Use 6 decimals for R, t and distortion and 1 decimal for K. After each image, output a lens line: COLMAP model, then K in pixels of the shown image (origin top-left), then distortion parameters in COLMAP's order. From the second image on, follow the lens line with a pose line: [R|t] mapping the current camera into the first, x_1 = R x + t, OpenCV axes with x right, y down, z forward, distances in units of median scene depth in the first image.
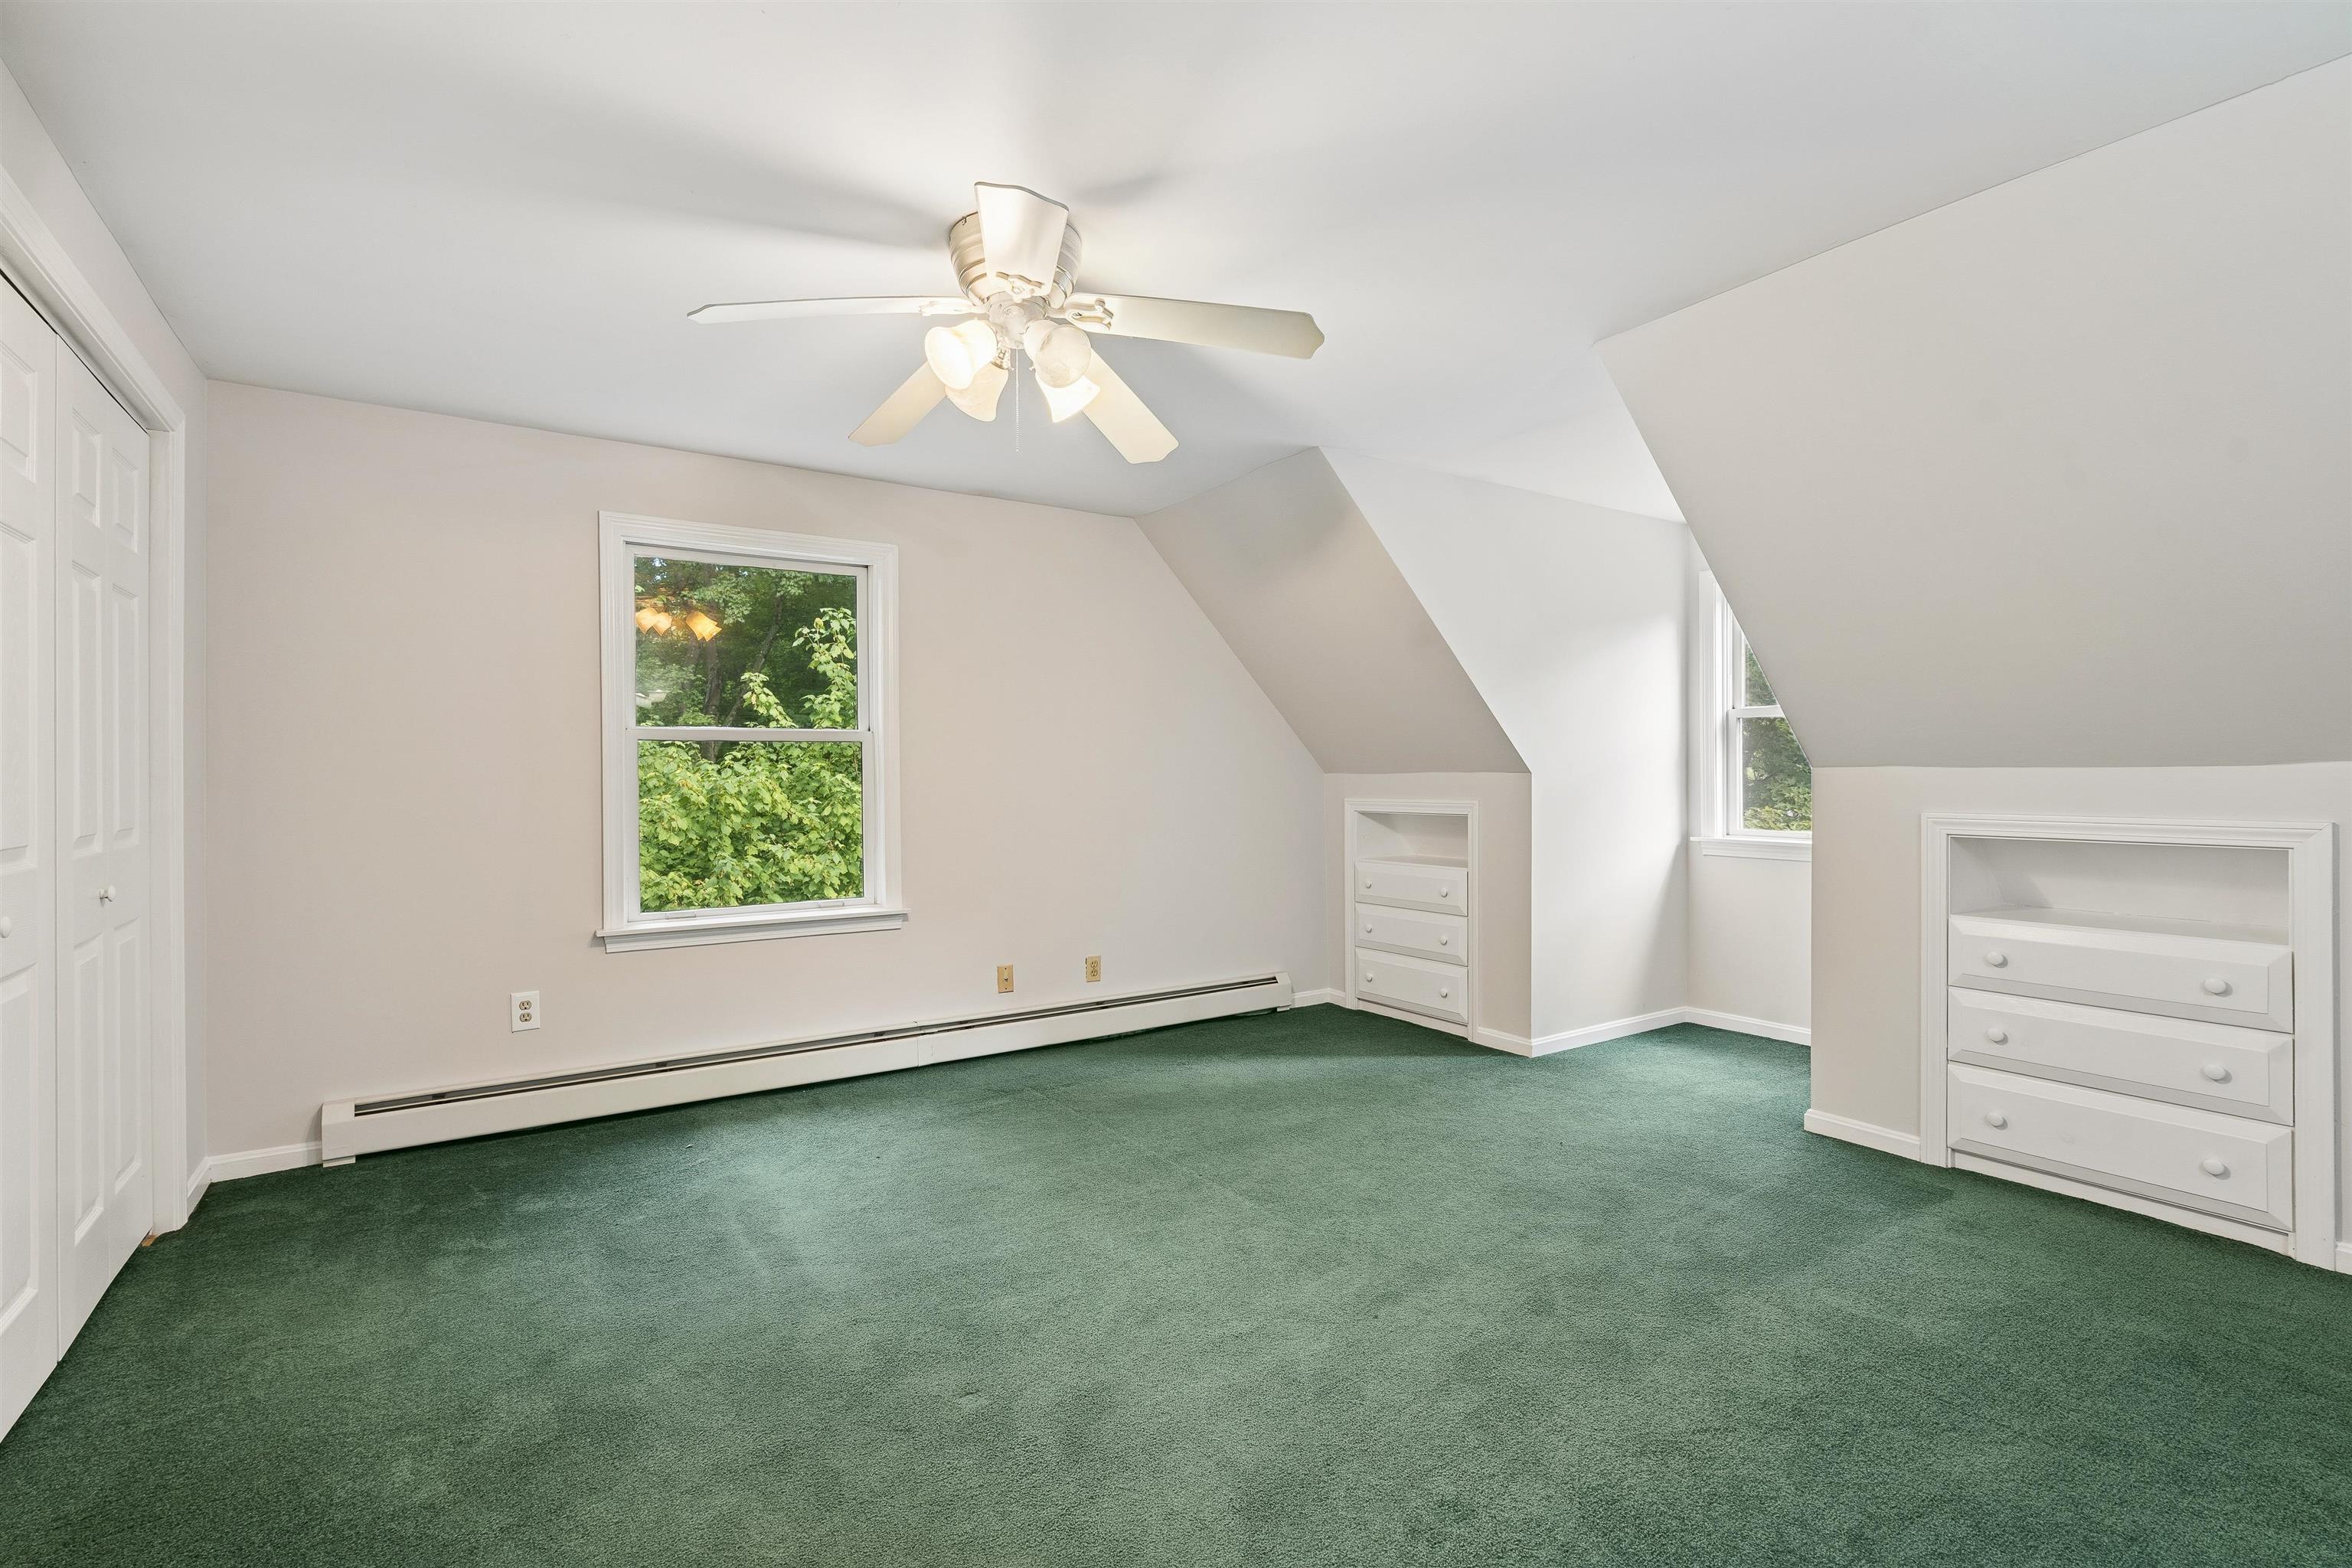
lens RADIAL K [[1078.0, 0, 1125.2], [0, 1078.0, 764.6], [0, 0, 1]] dist [-0.003579, -0.000941]
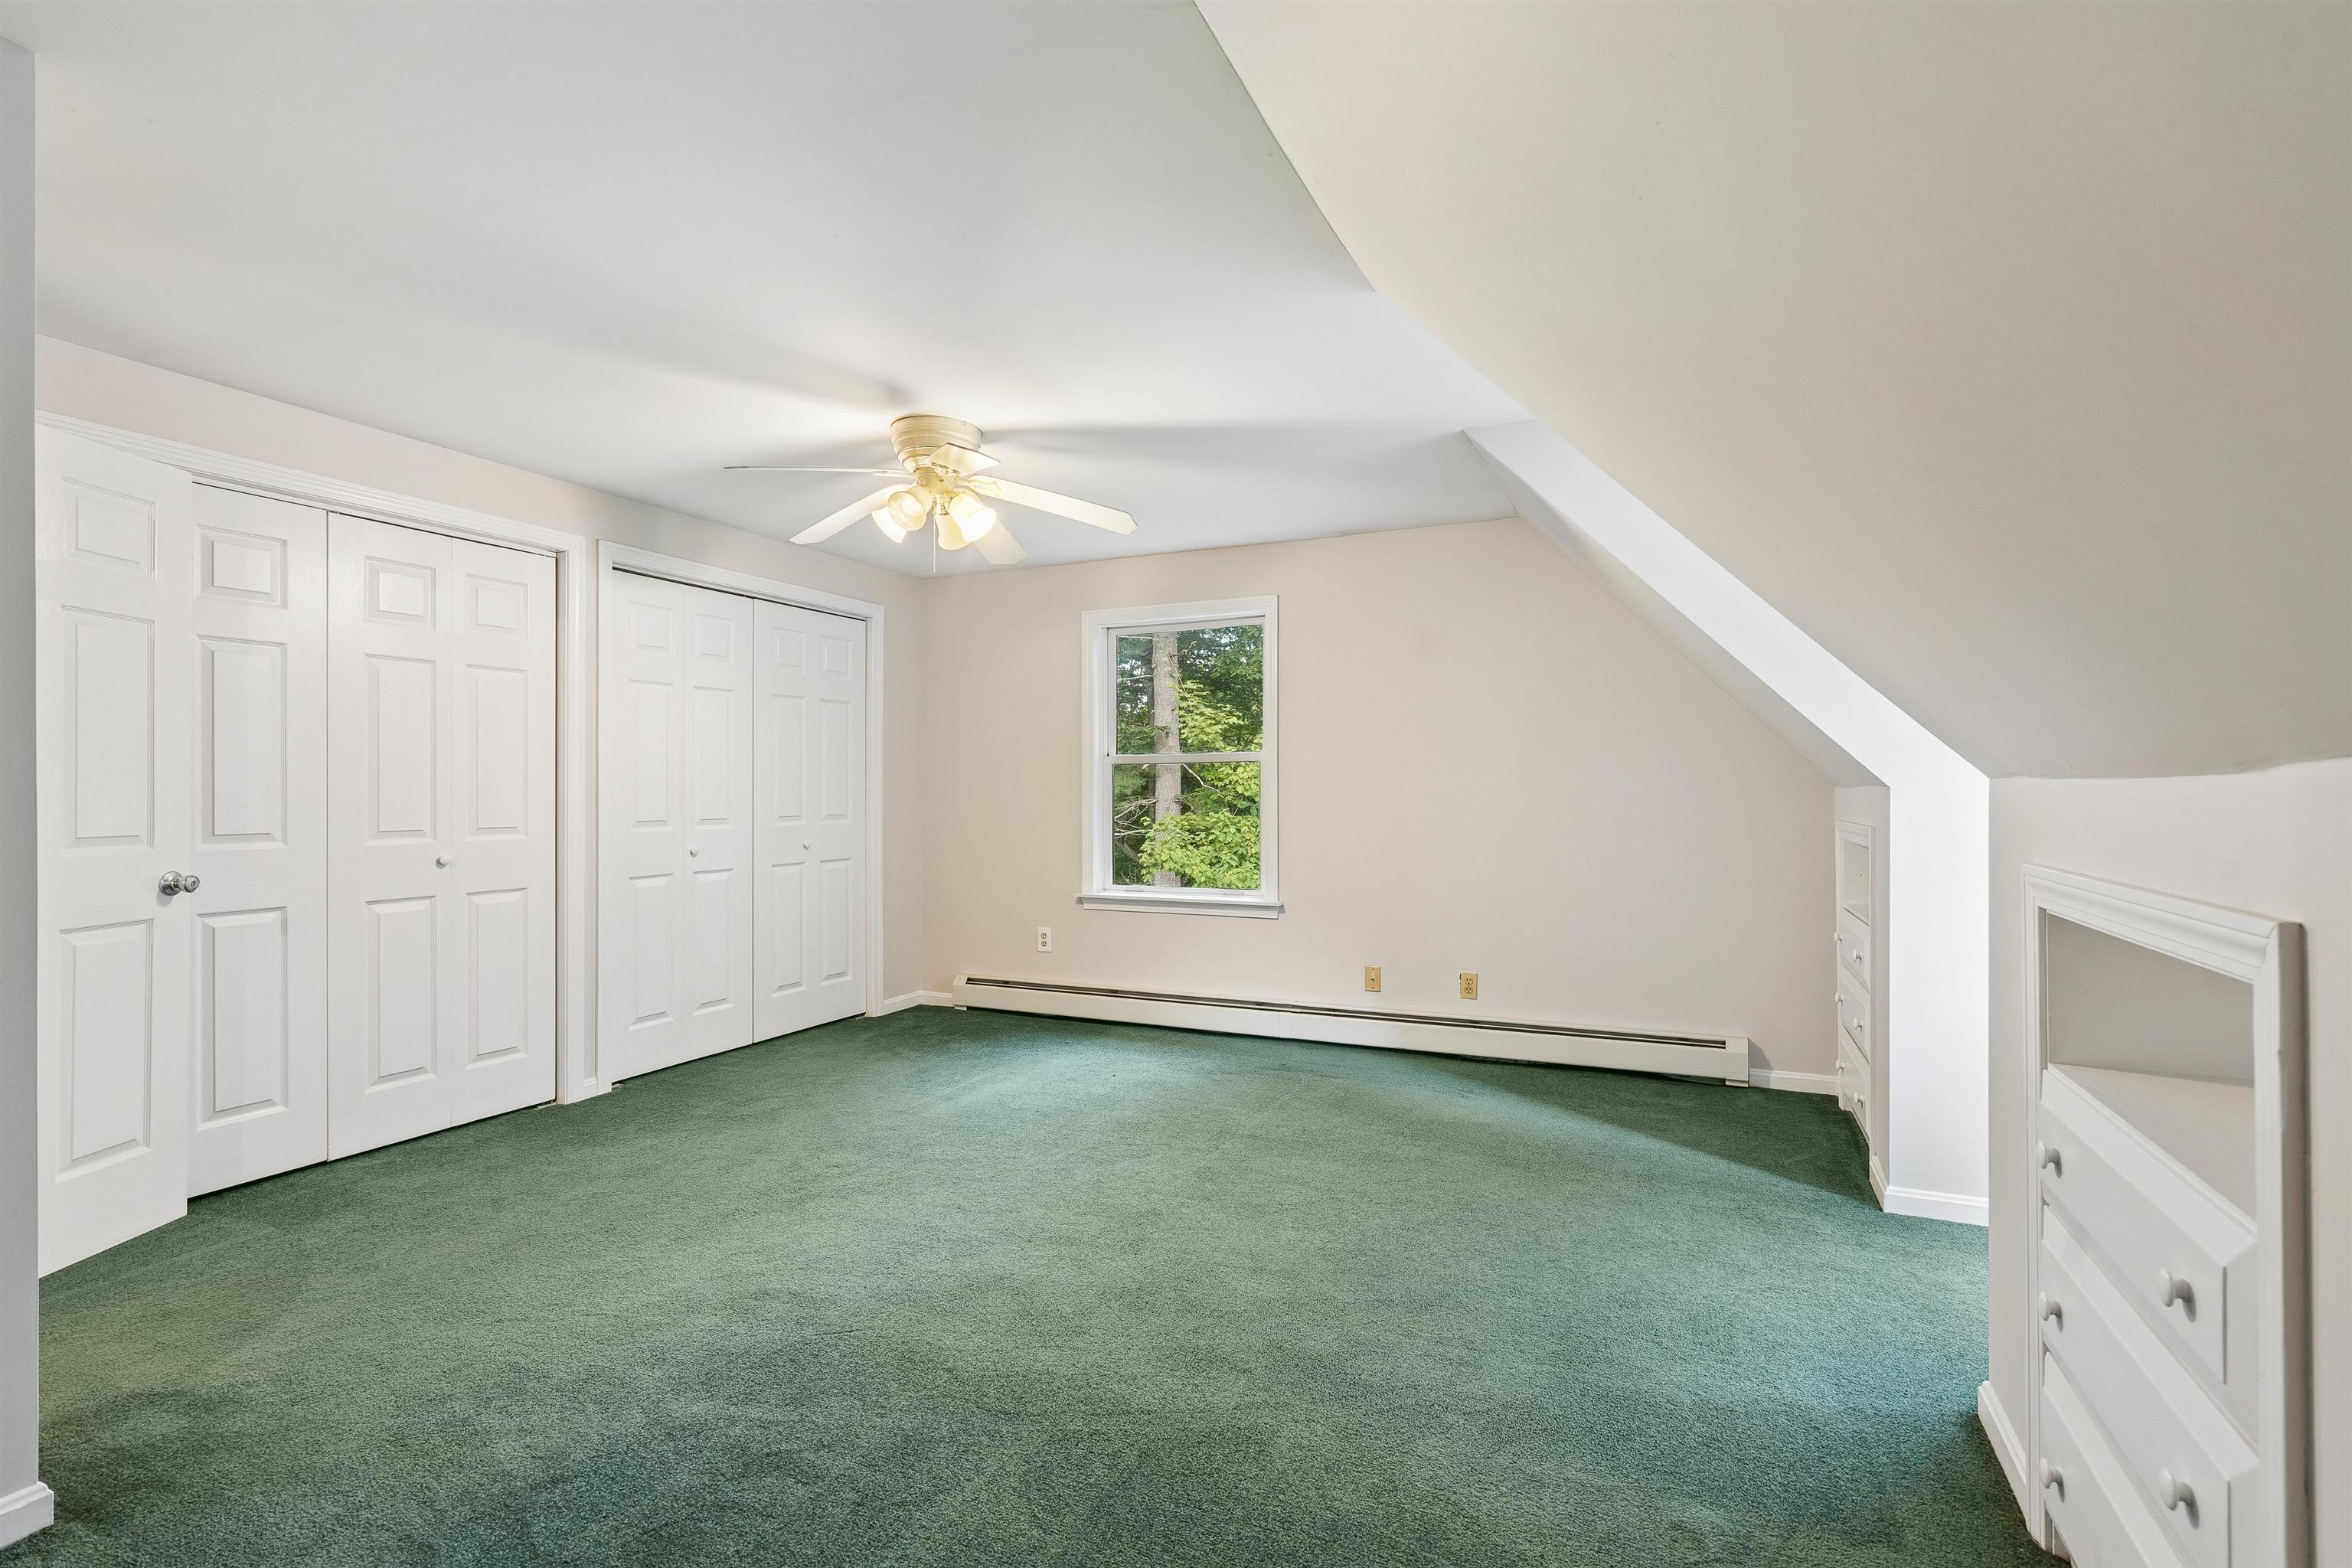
lens RADIAL K [[1078.0, 0, 1159.6], [0, 1078.0, 779.5], [0, 0, 1]] dist [-0.003579, -0.000941]
pose [[0.525644, -0.005213, -0.850689, 0.866342], [0.008749, 0.999961, -0.000721, -0.001727], [0.850660, -0.007063, 0.525669, 0.317898]]
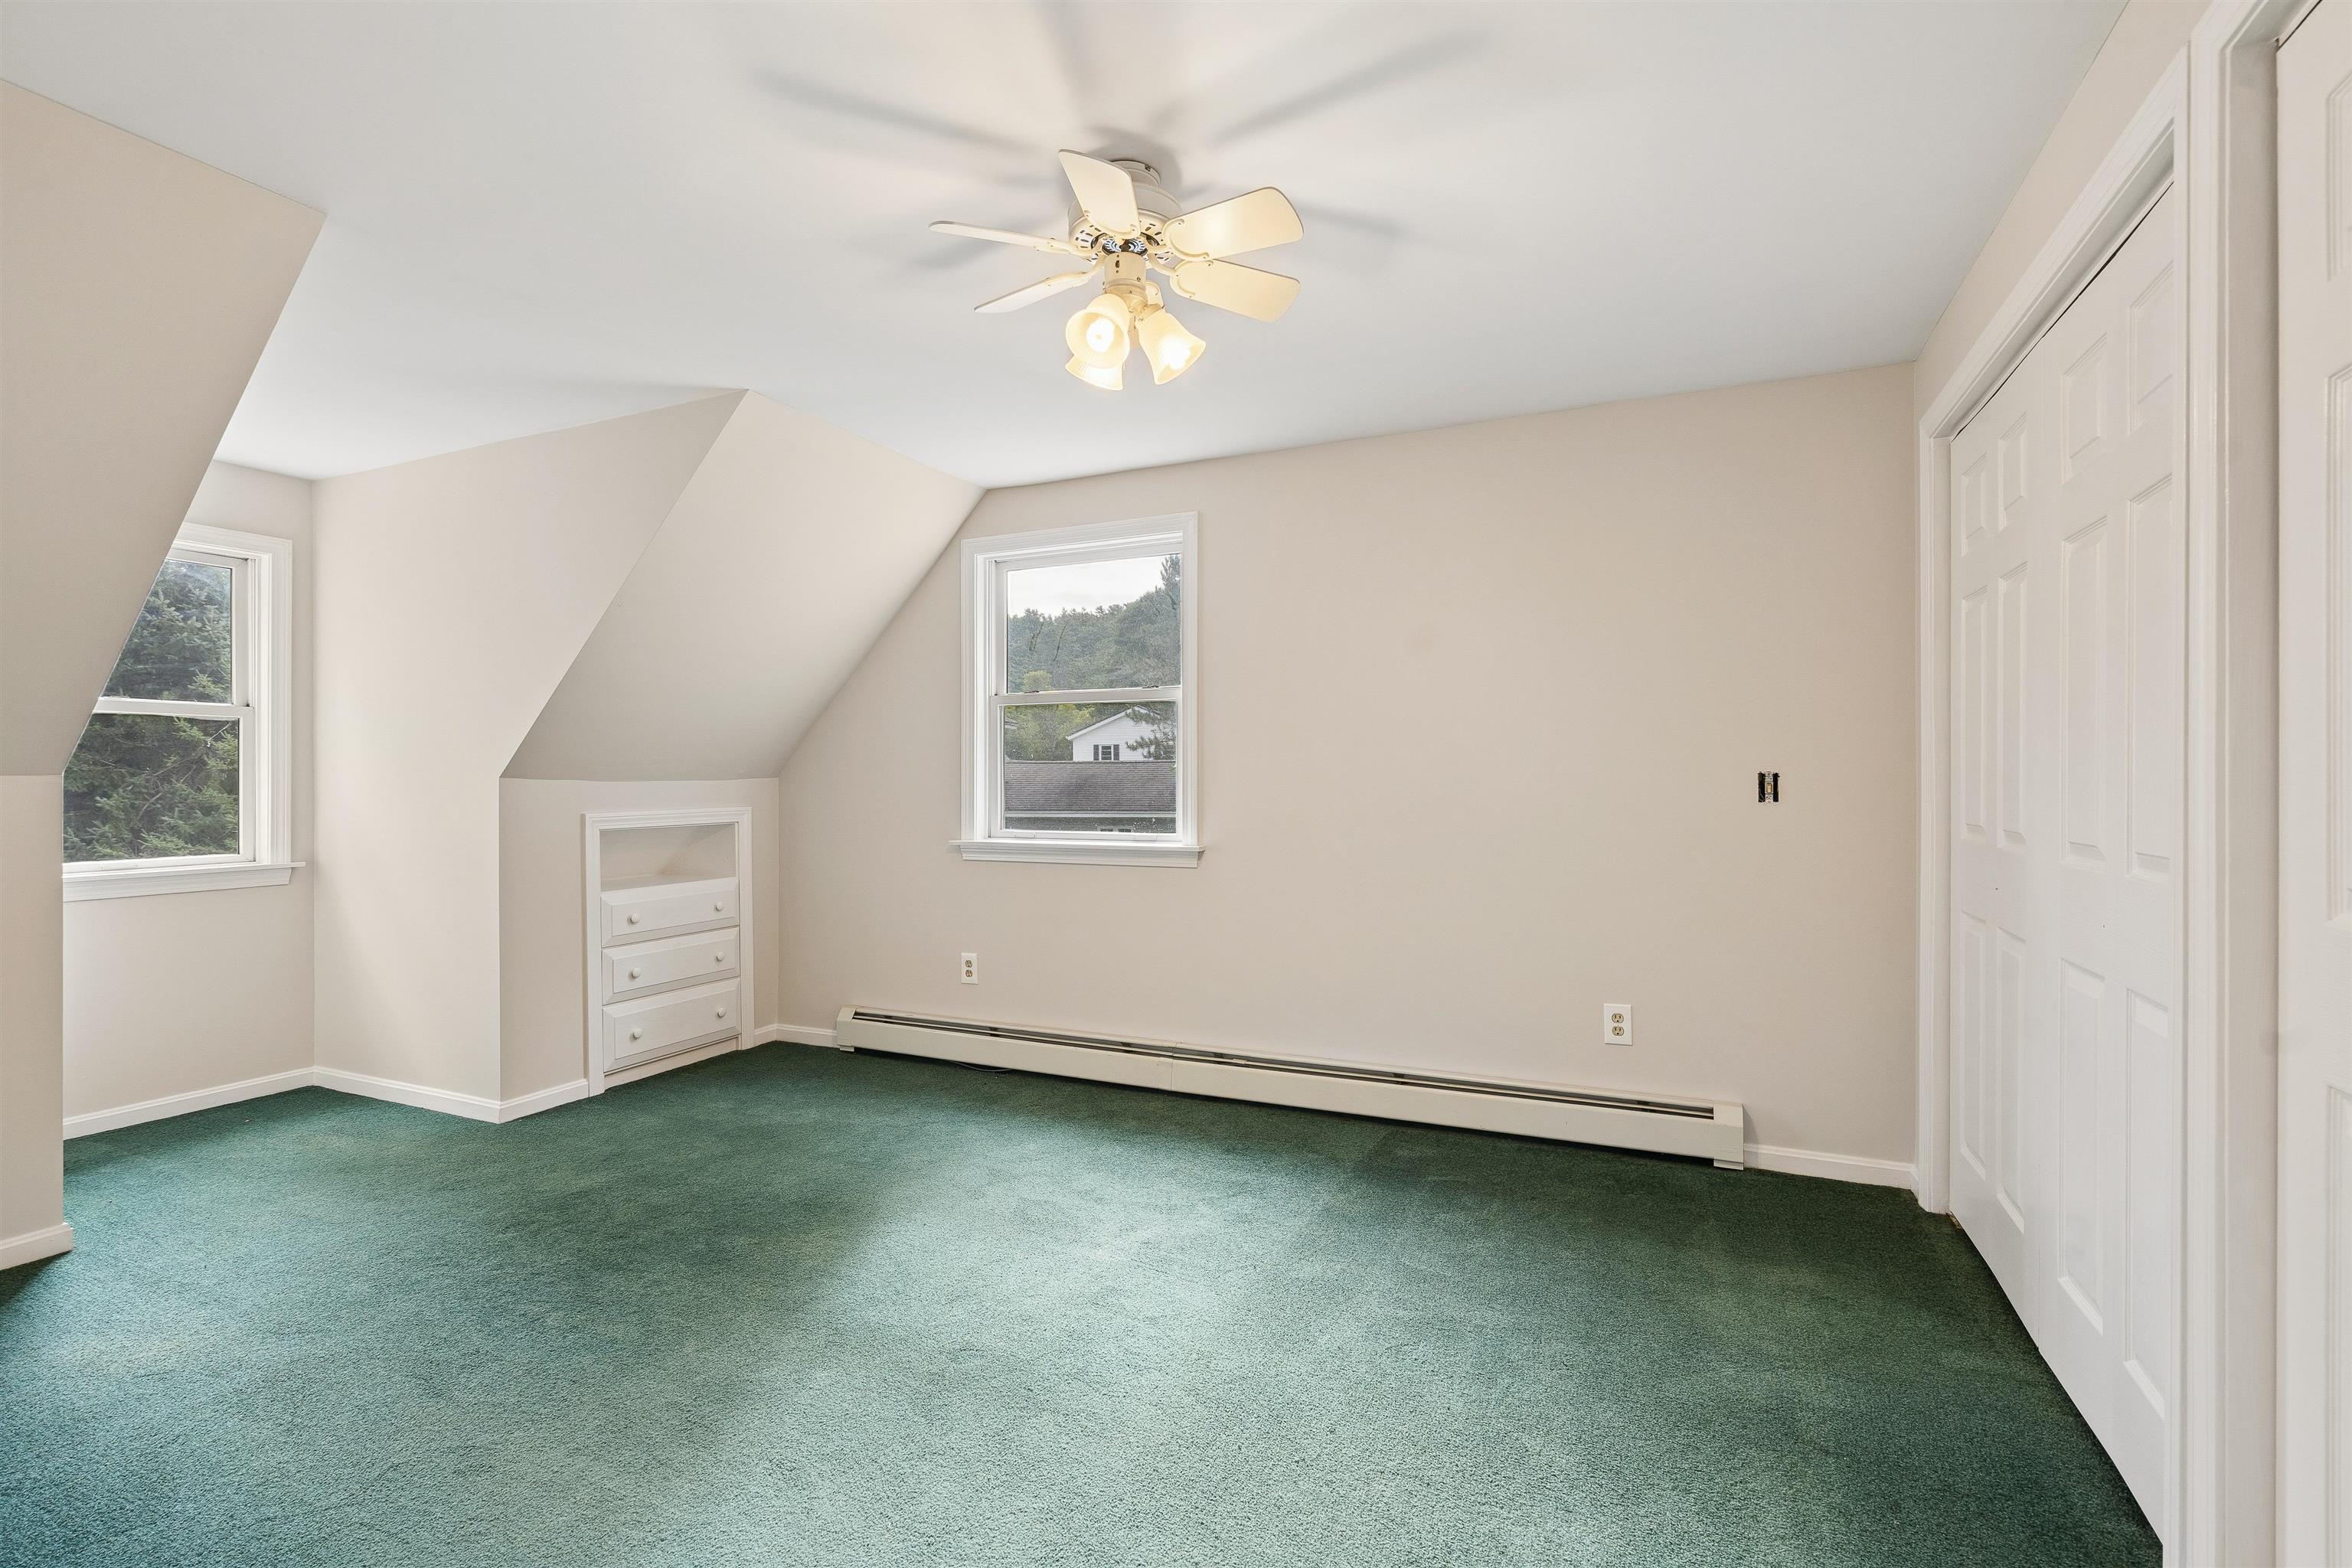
lens RADIAL K [[1078.0, 0, 1201.9], [0, 1078.0, 780.2], [0, 0, 1]] dist [-0.003579, -0.000941]
pose [[-0.543164, -0.001682, 0.839625, -0.605640], [0.000693, 0.999997, 0.002451, 0.002260], [-0.839627, 0.001913, -0.543161, 0.946597]]
